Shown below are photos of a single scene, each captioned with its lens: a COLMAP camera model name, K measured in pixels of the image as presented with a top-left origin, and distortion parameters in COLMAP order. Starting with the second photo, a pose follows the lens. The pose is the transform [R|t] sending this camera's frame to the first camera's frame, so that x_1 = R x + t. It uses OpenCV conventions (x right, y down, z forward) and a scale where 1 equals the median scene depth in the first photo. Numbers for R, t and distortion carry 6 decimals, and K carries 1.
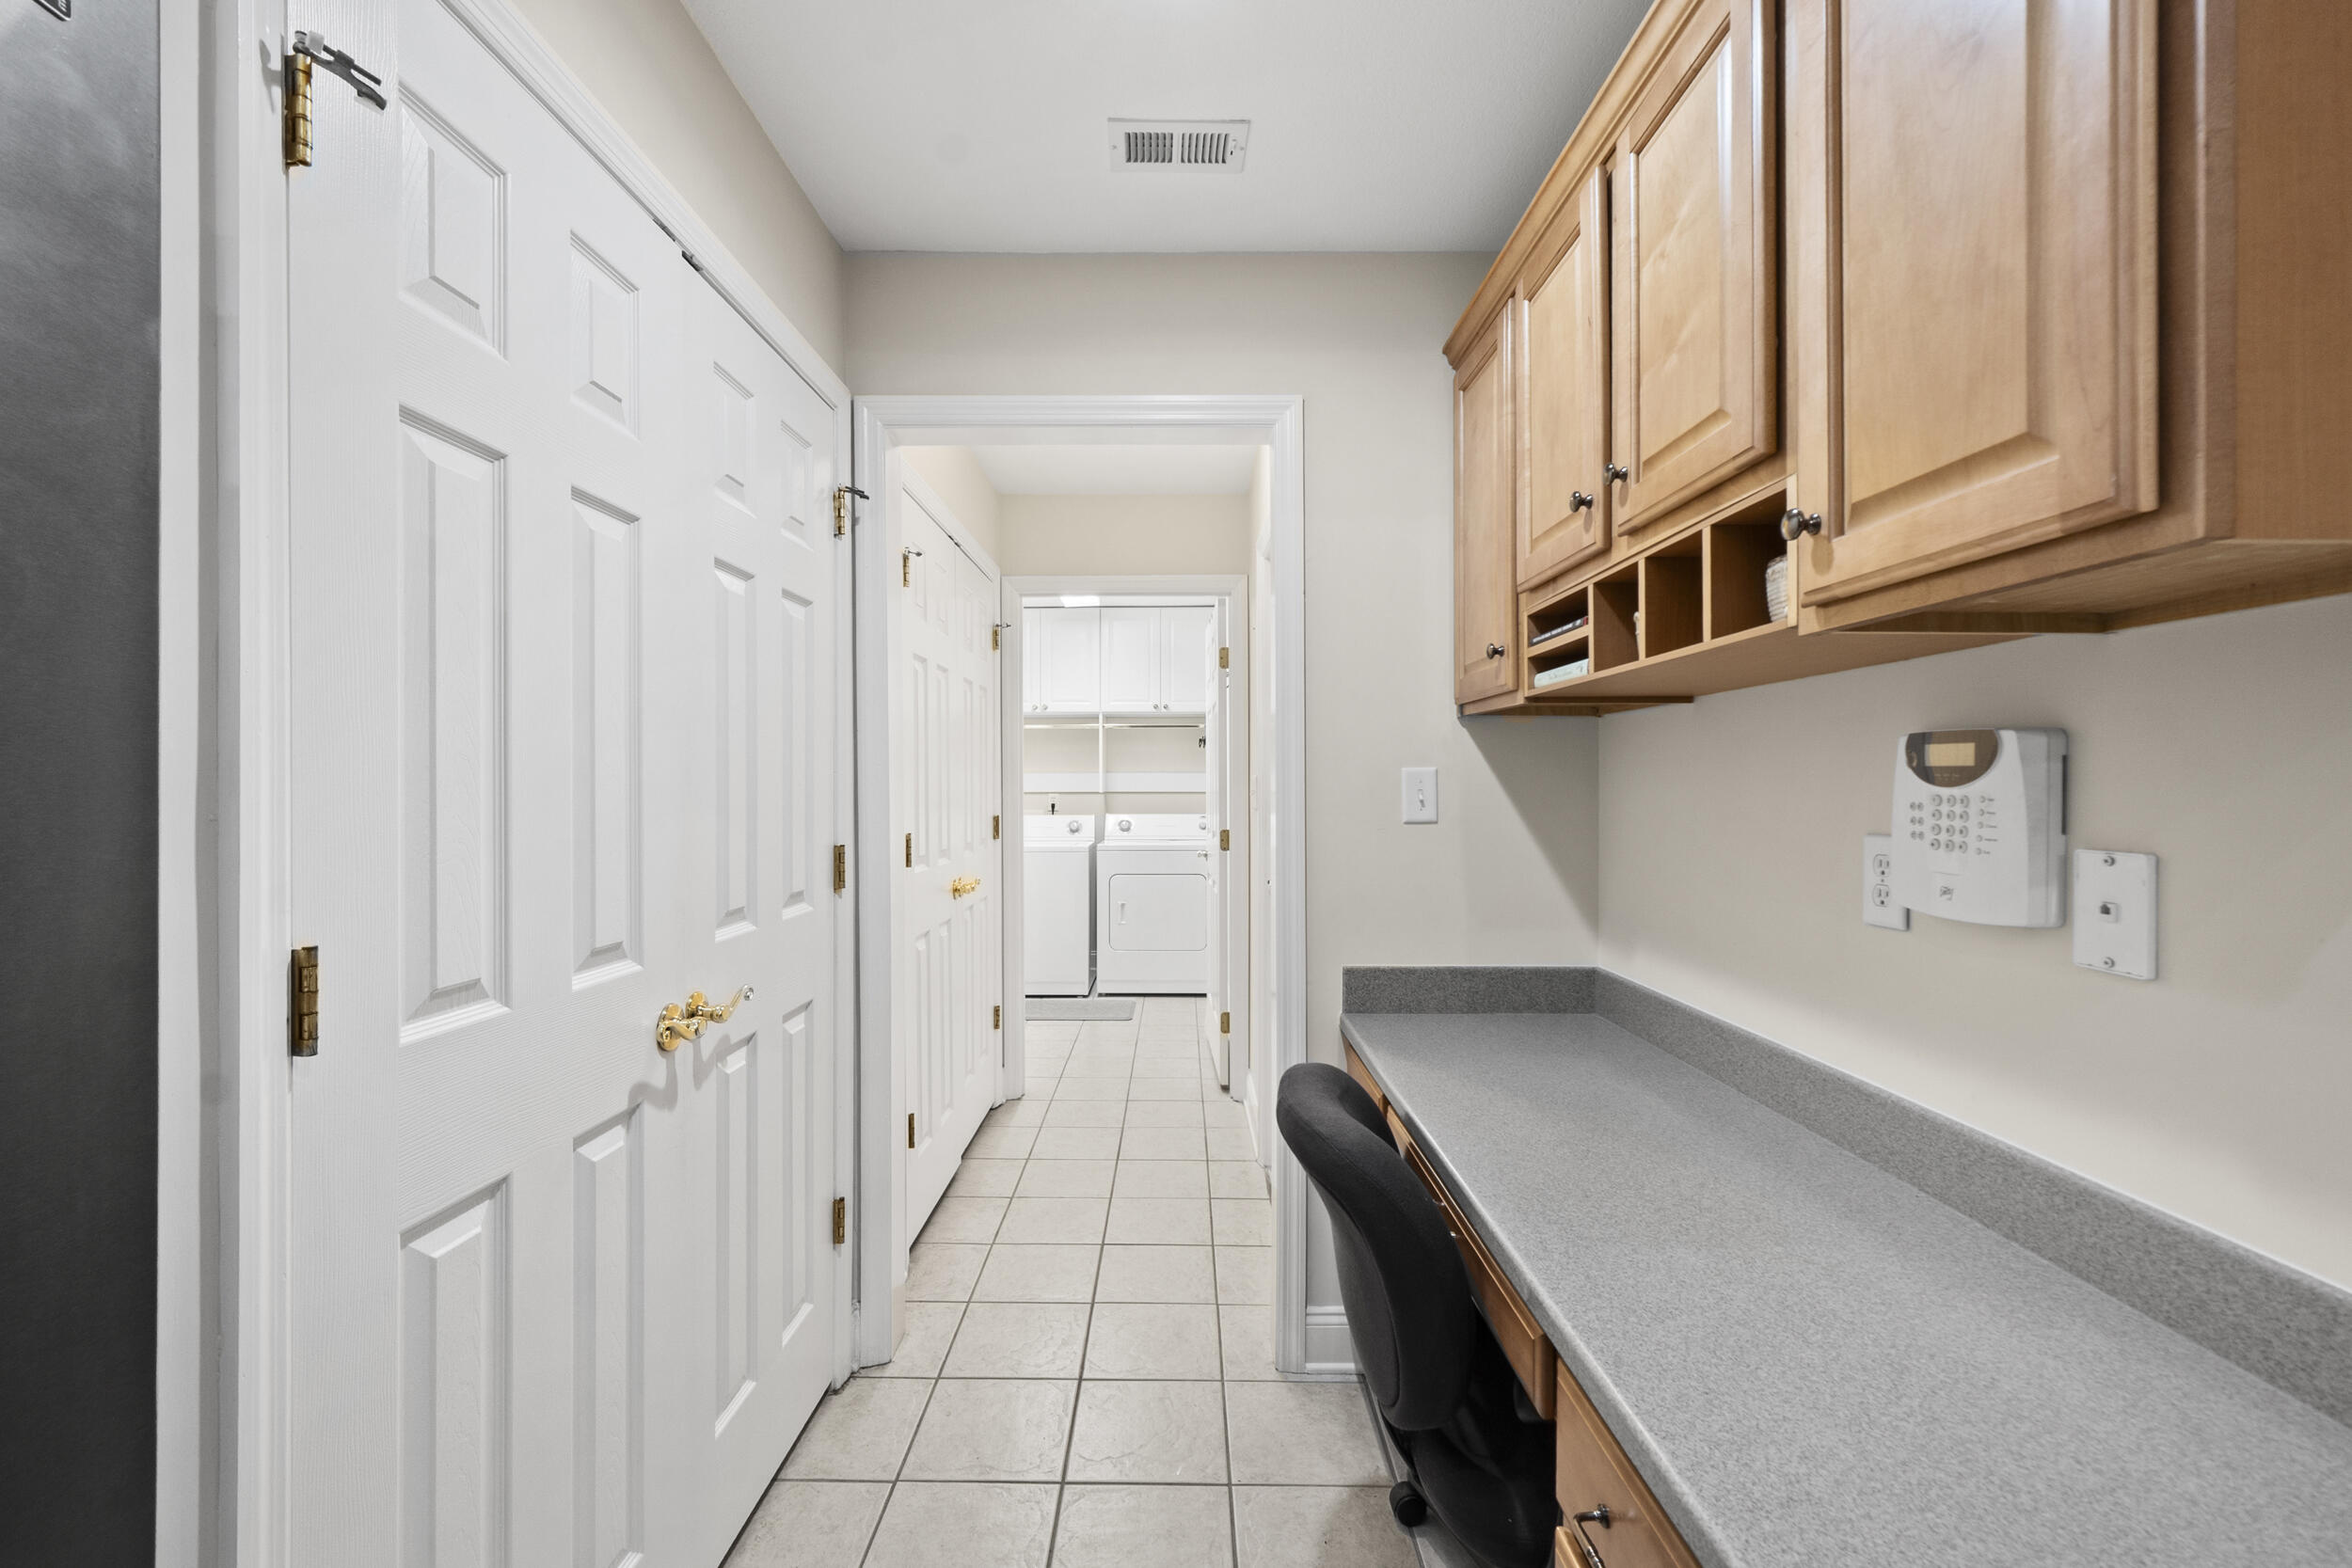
lens RADIAL K [[968.5, 0, 1167.2], [0, 968.5, 782.5], [0, 0, 1]] dist [0.000710, 0.000376]
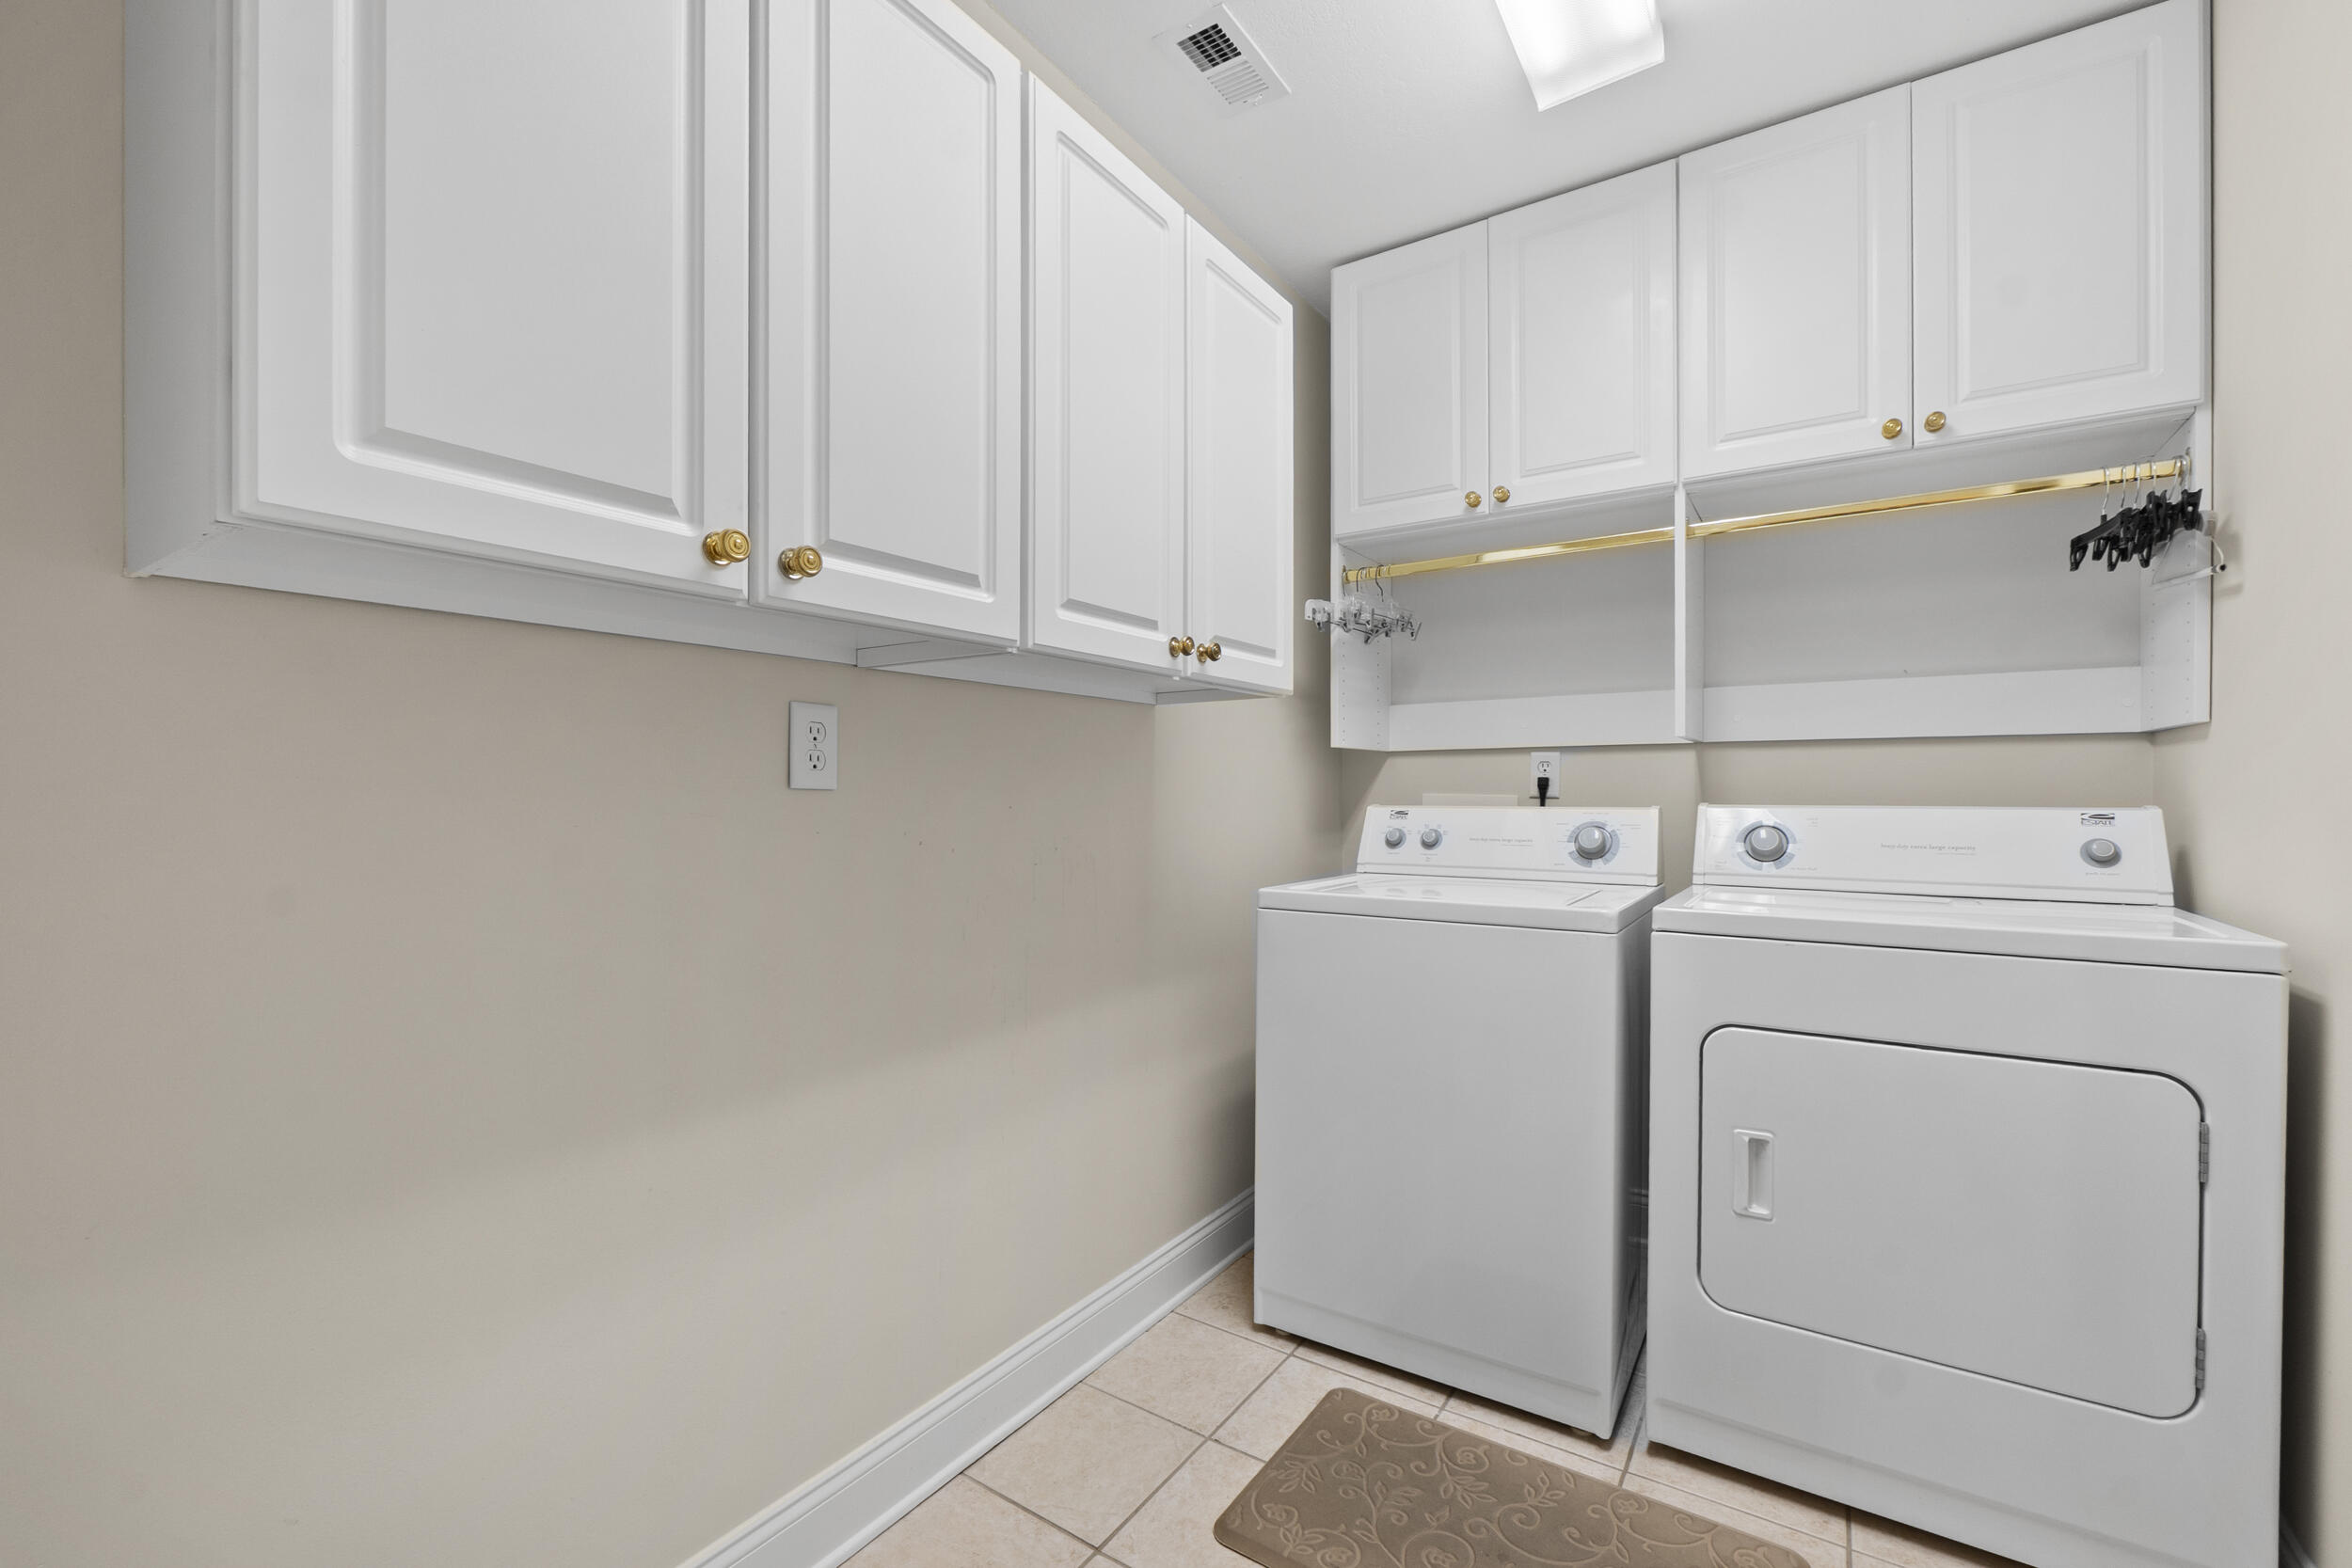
lens RADIAL K [[970.7, 0, 1172.6], [0, 970.7, 796.1], [0, 0, 1]] dist [-0.017409, 0.000180]
pose [[0.834054, 0.006110, -0.551648, -0.031986], [-0.001240, 0.999957, 0.009200, 0.027147], [0.551681, -0.006989, 0.834026, 0.641306]]
